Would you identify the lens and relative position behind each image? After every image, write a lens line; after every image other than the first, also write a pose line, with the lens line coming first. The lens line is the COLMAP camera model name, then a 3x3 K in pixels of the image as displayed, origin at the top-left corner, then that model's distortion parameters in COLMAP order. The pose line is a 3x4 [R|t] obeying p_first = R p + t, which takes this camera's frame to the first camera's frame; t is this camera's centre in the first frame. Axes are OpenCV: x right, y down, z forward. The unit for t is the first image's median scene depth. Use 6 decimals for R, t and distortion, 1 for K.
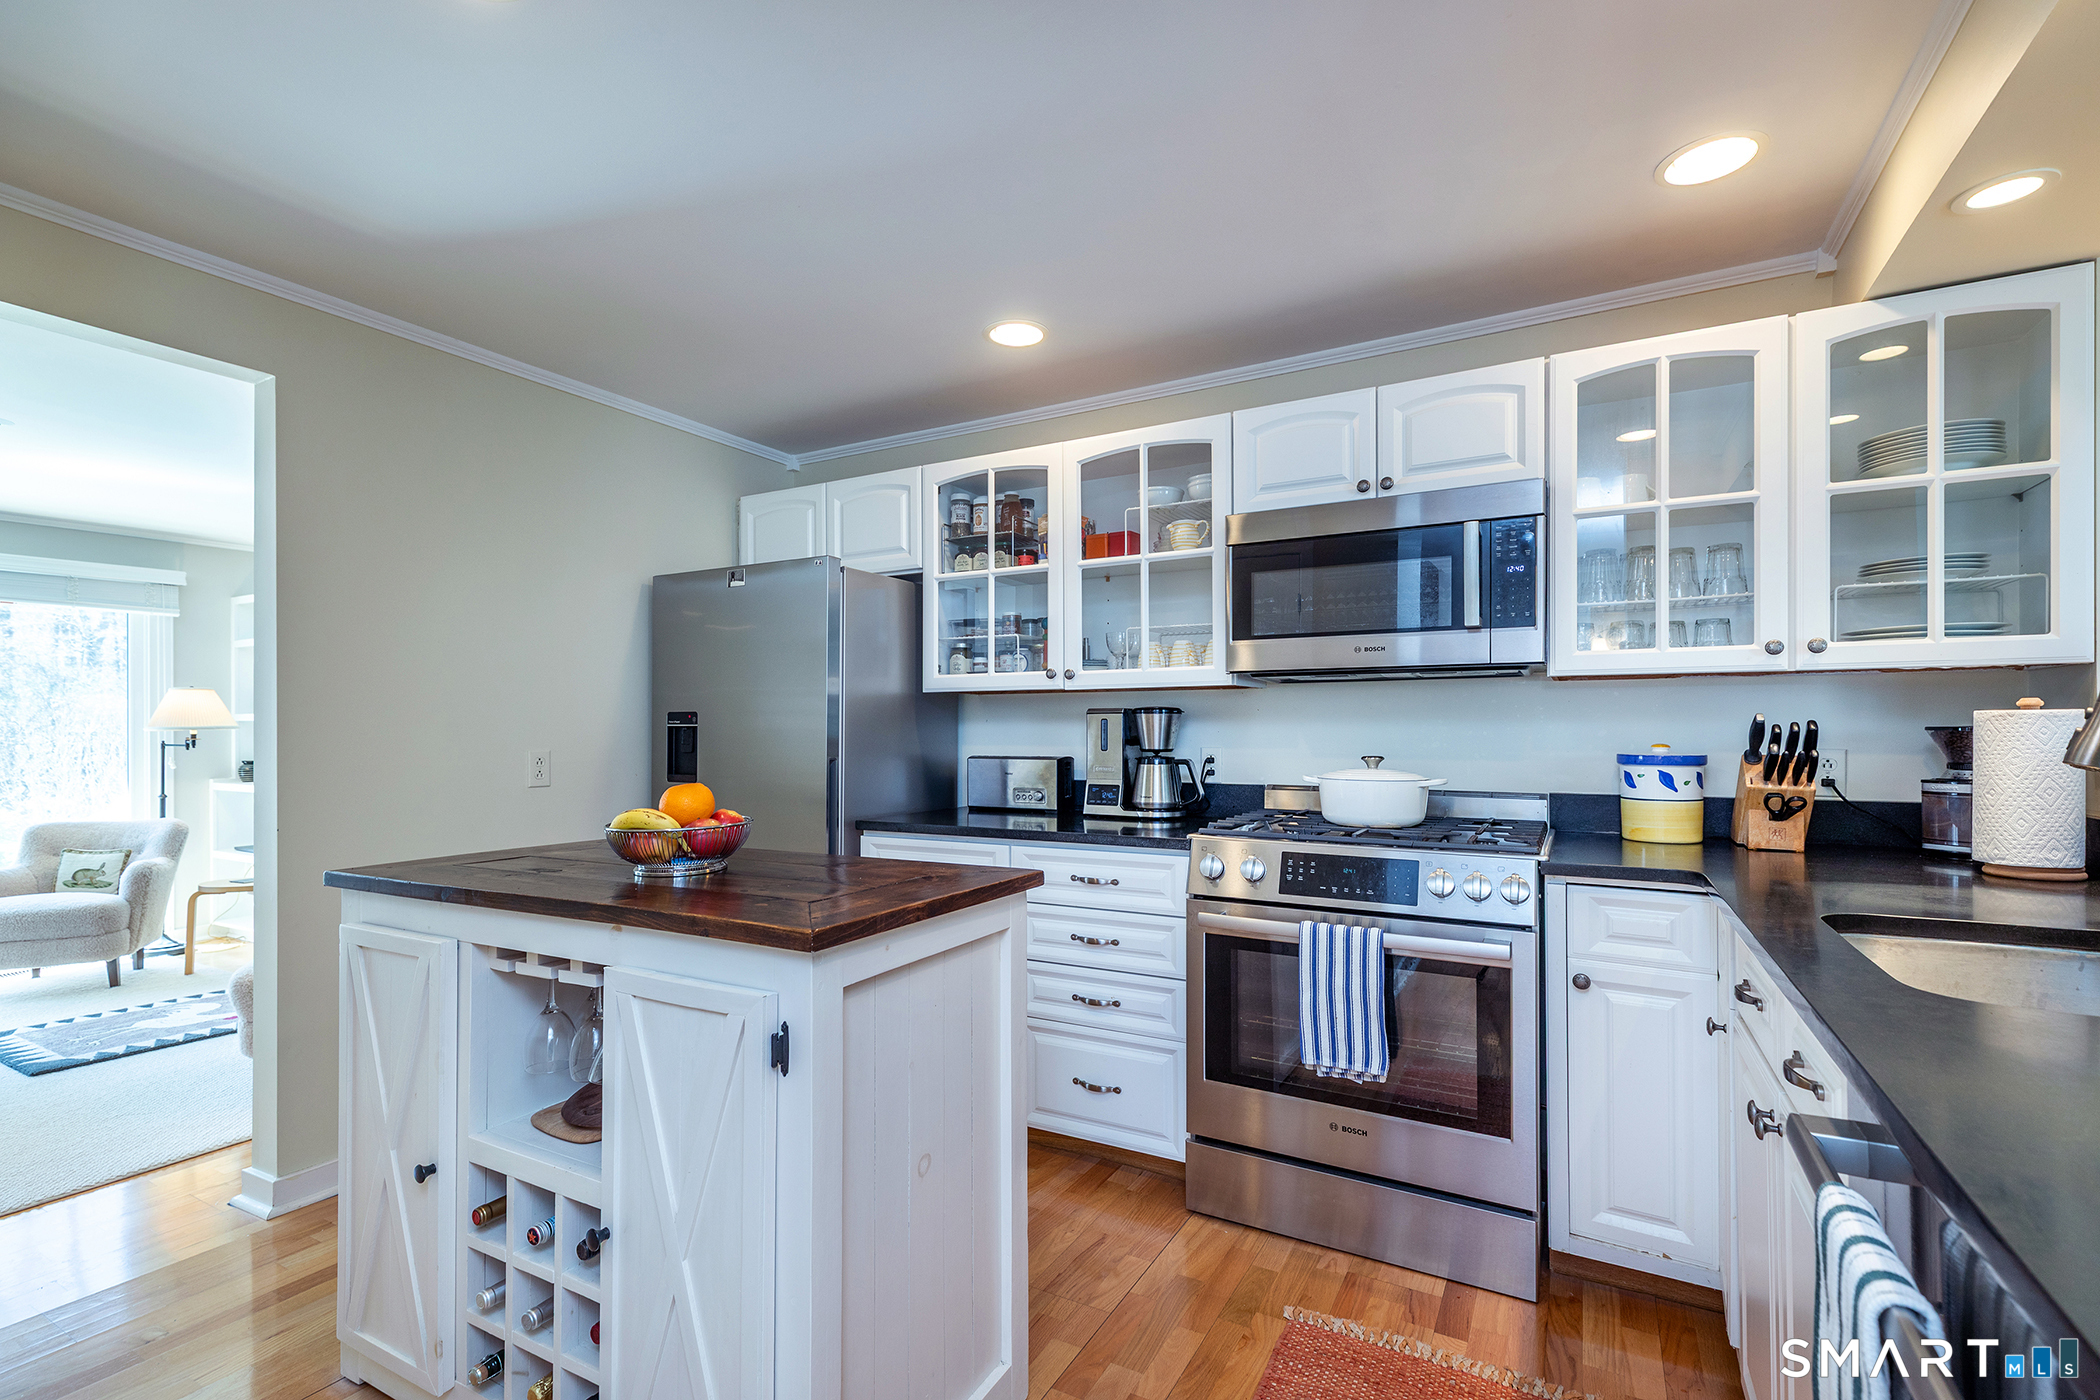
lens RADIAL K [[945.6, 0, 1059.8], [0, 945.6, 712.6], [0, 0, 1]] dist [0.028413, -0.008530]
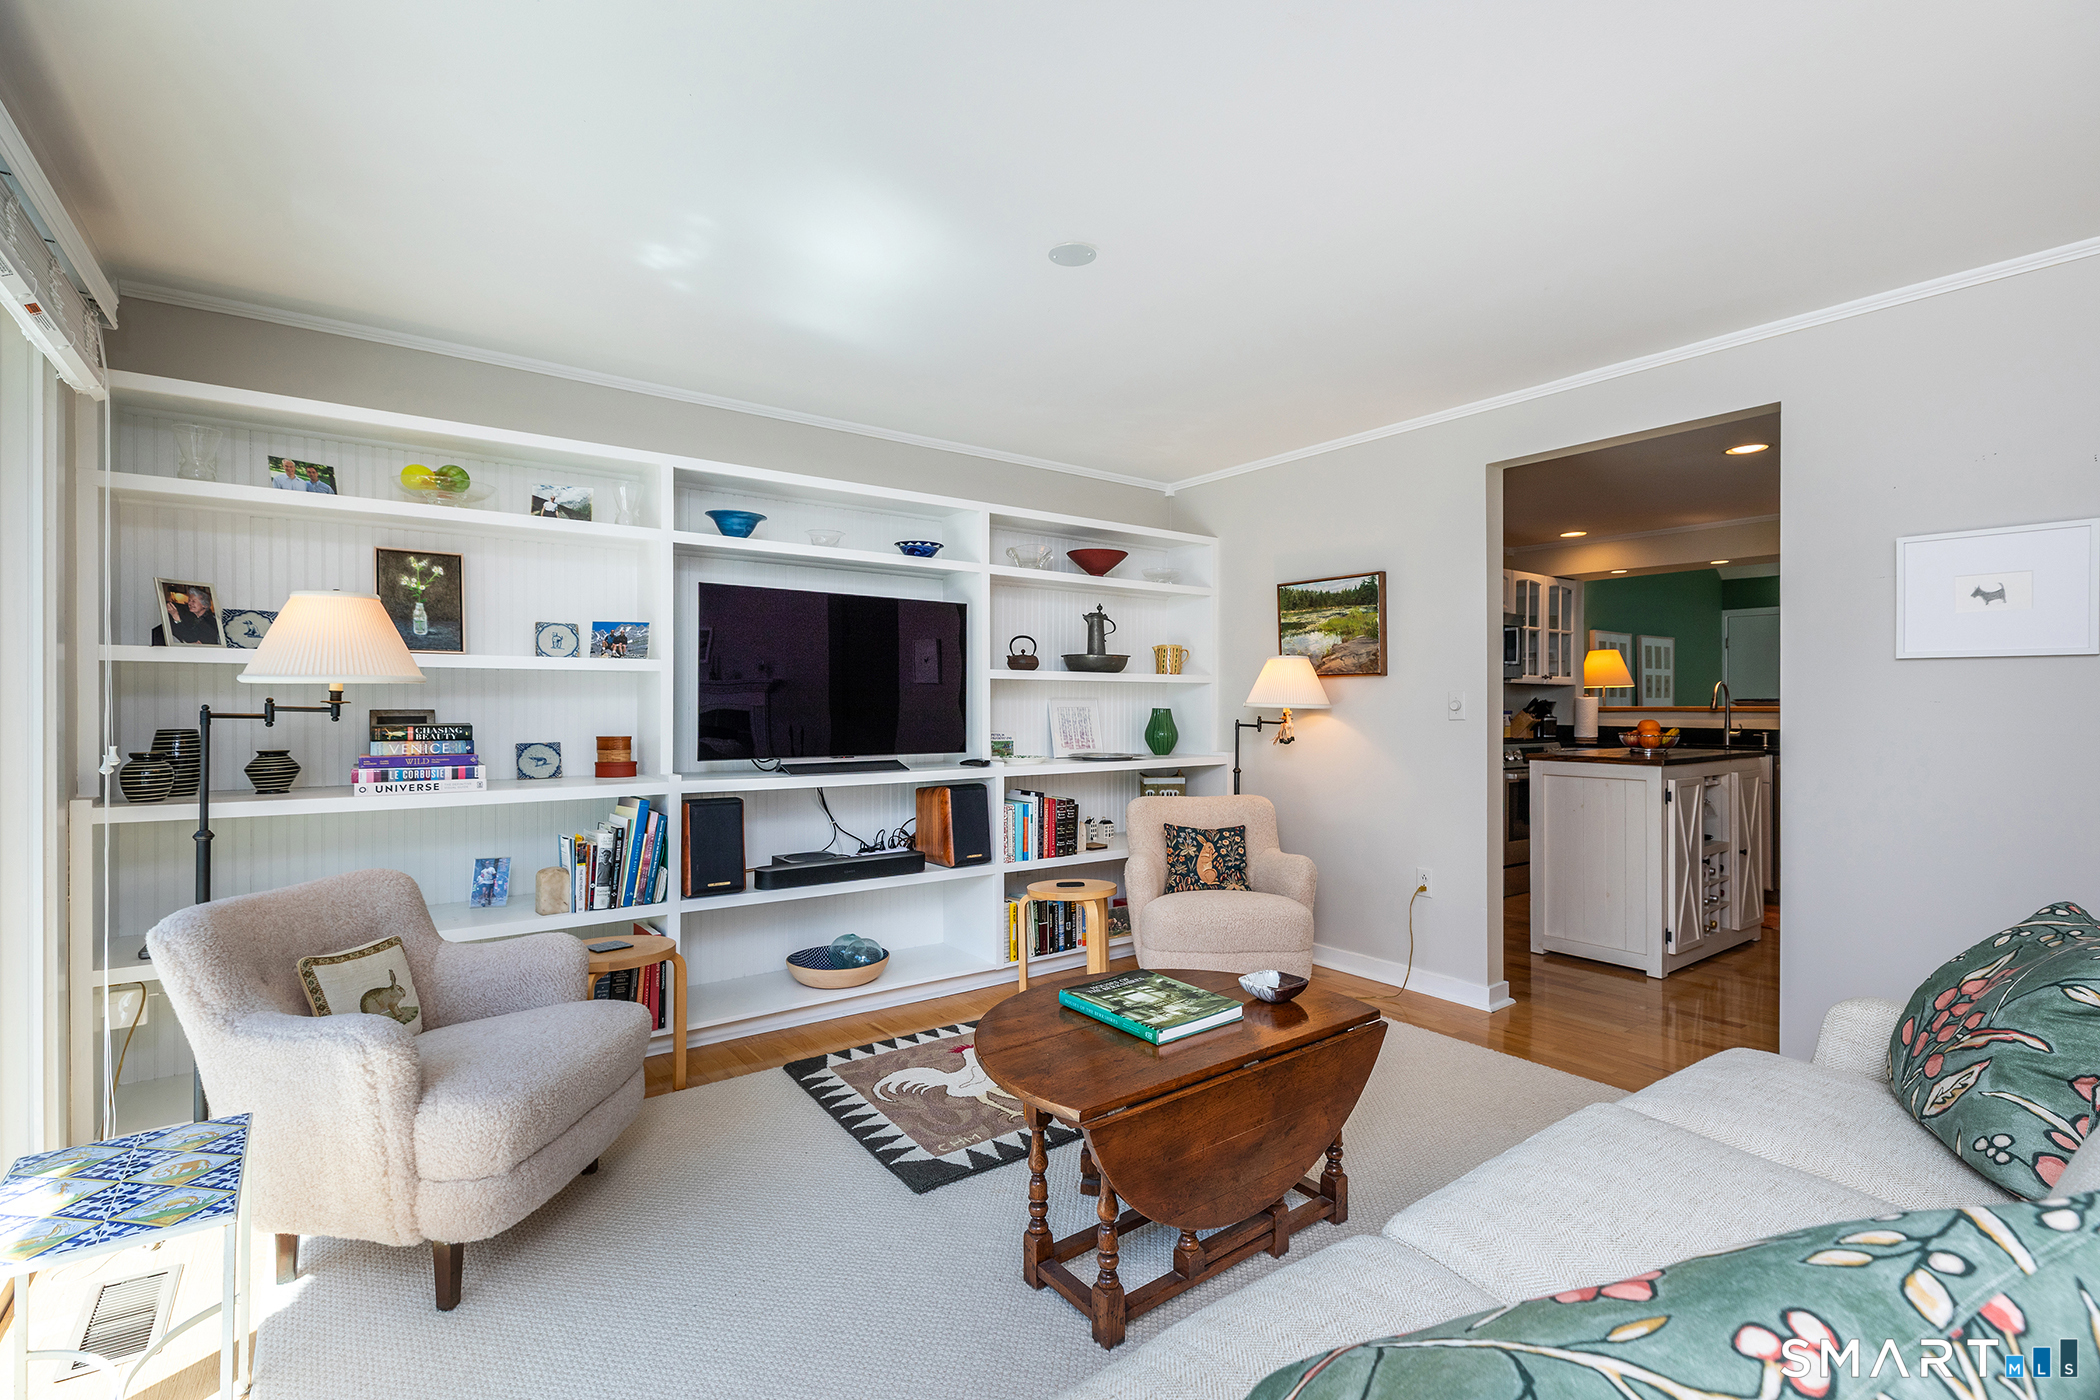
lens RADIAL K [[945.6, 0, 1048.4], [0, 945.6, 706.5], [0, 0, 1]] dist [0.028413, -0.008530]
pose [[0.409980, 0.002814, 0.912090, -2.506324], [-0.020903, 0.999762, 0.006311, 0.041175], [-0.911855, -0.021652, 0.409941, 1.041349]]
